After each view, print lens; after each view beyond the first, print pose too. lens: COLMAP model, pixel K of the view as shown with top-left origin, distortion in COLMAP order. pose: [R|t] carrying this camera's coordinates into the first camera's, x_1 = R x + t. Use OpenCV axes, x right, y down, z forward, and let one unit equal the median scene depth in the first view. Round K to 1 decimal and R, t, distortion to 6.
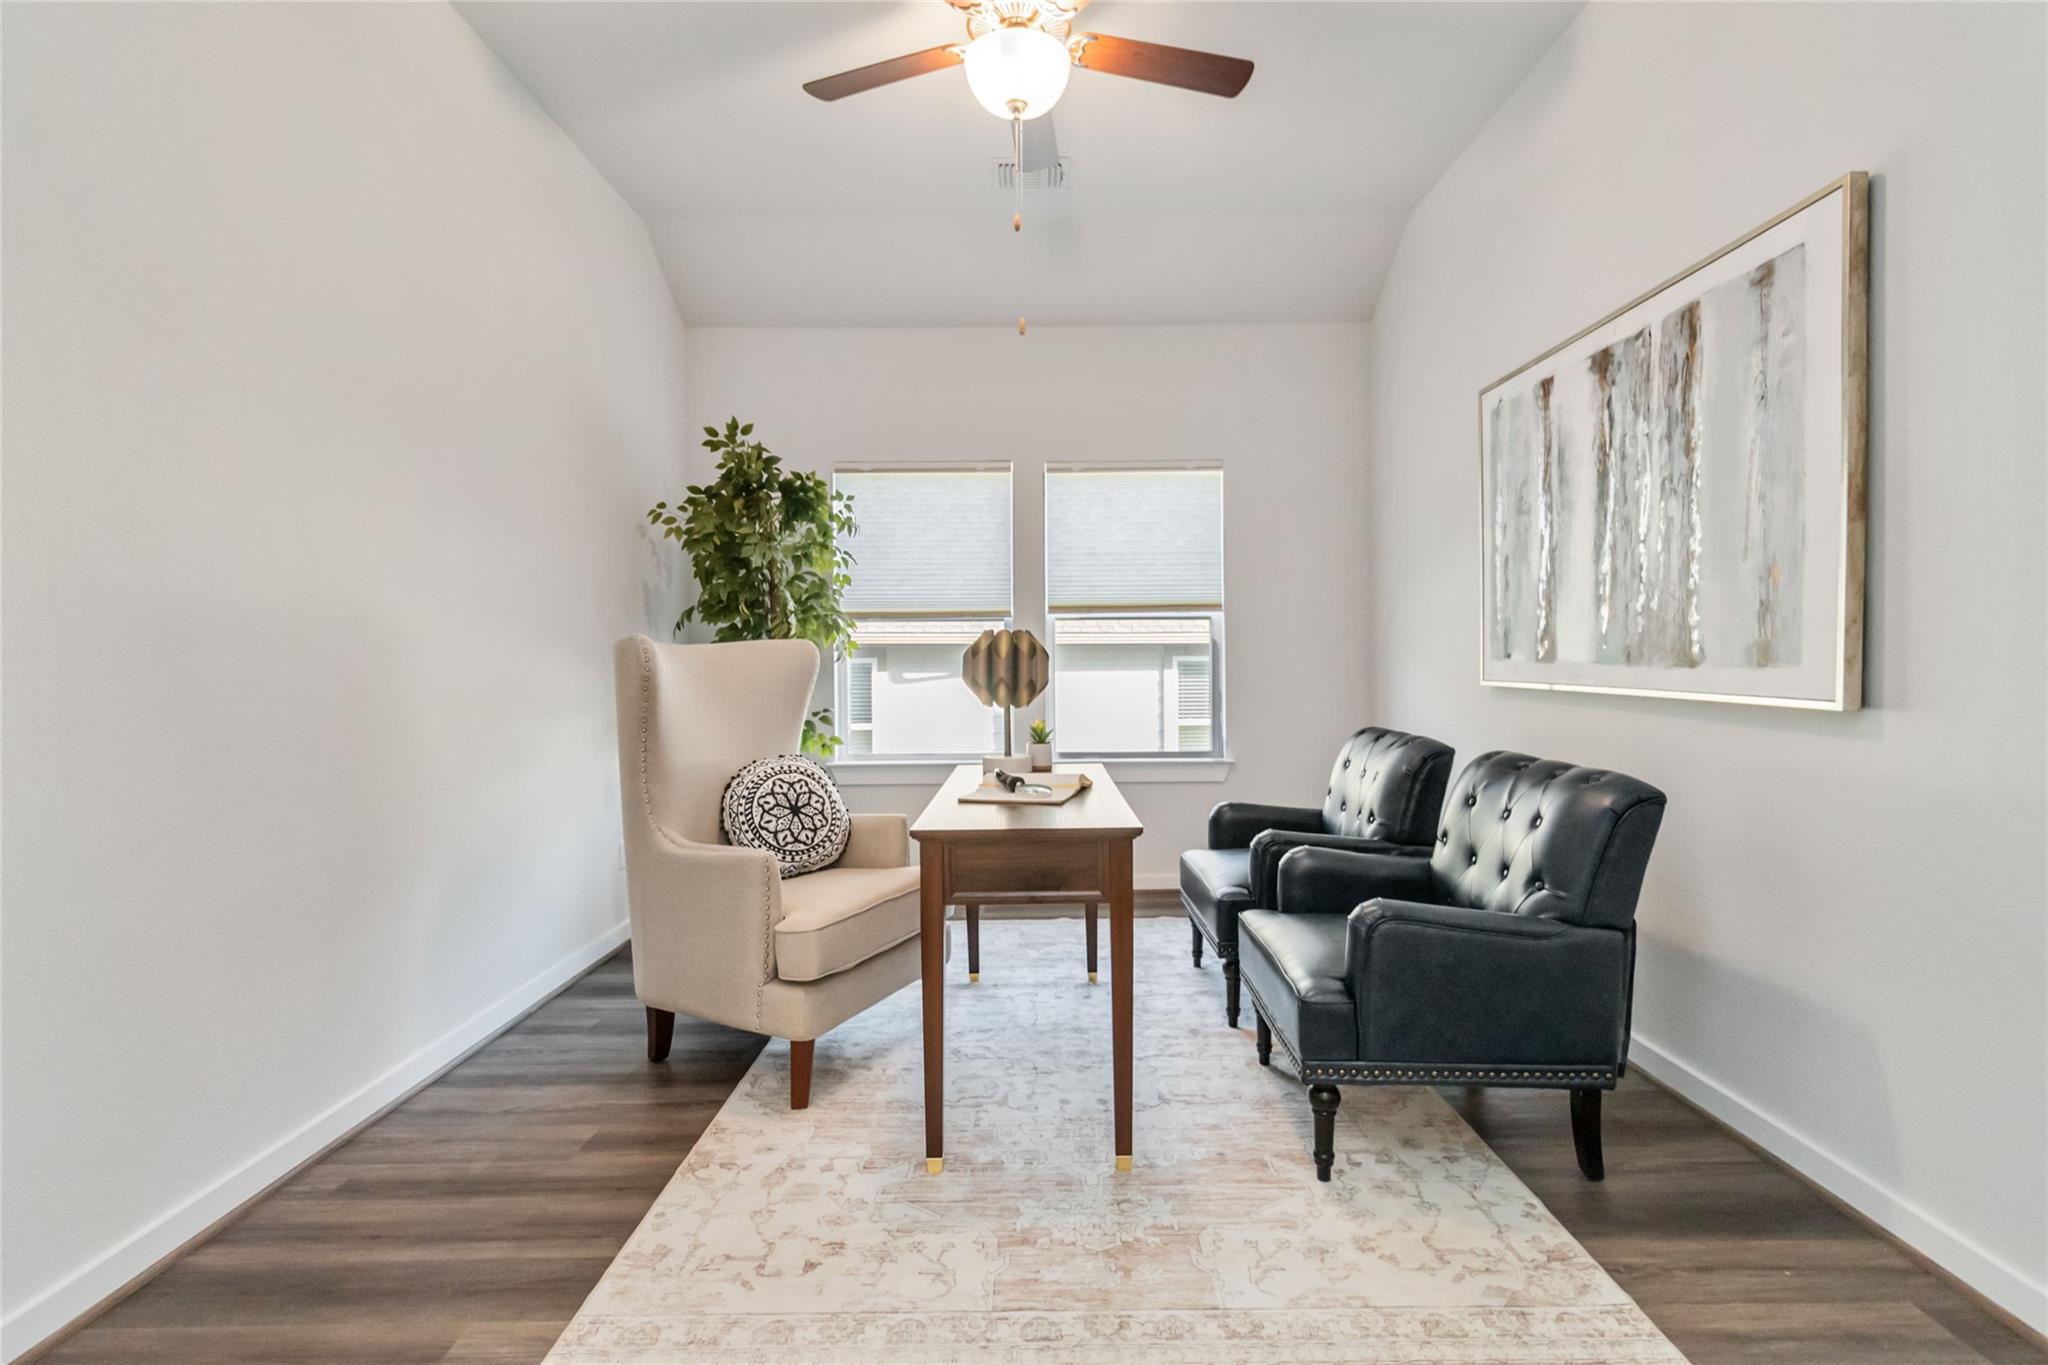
lens RADIAL K [[970.1, 0, 1035.3], [0, 970.1, 647.5], [0, 0, 1]] dist [0.001842, 0.000672]
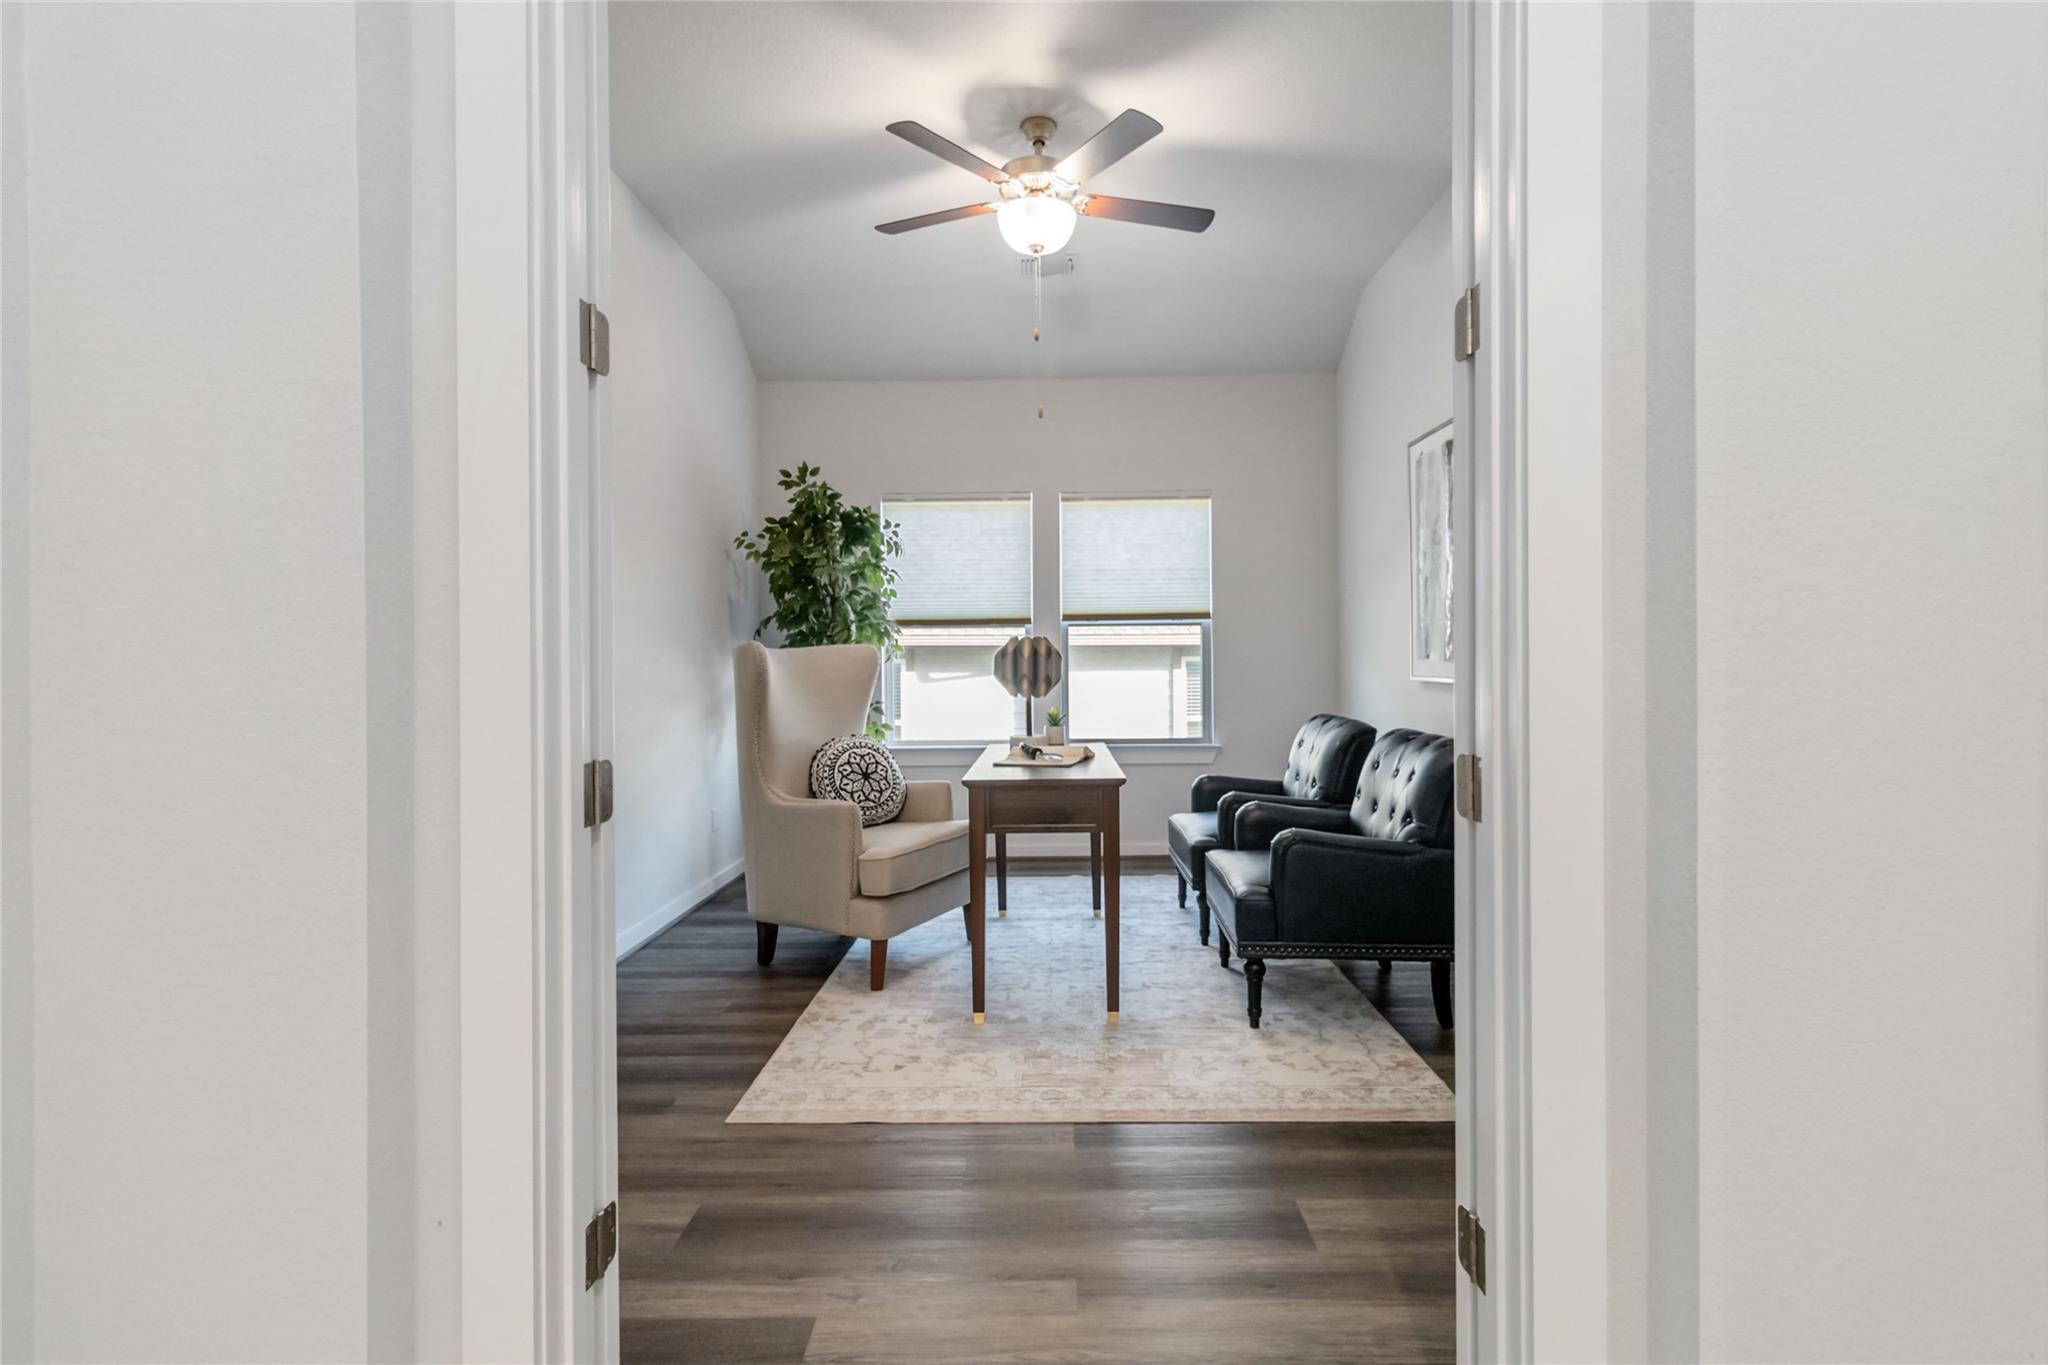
lens RADIAL K [[970.1, 0, 1035.3], [0, 970.1, 647.5], [0, 0, 1]] dist [0.001842, 0.000672]
pose [[0.999821, -0.001125, -0.018895, 0.003810], [0.001112, 0.999999, -0.000713, -0.003069], [0.018896, 0.000692, 0.999821, -0.288241]]
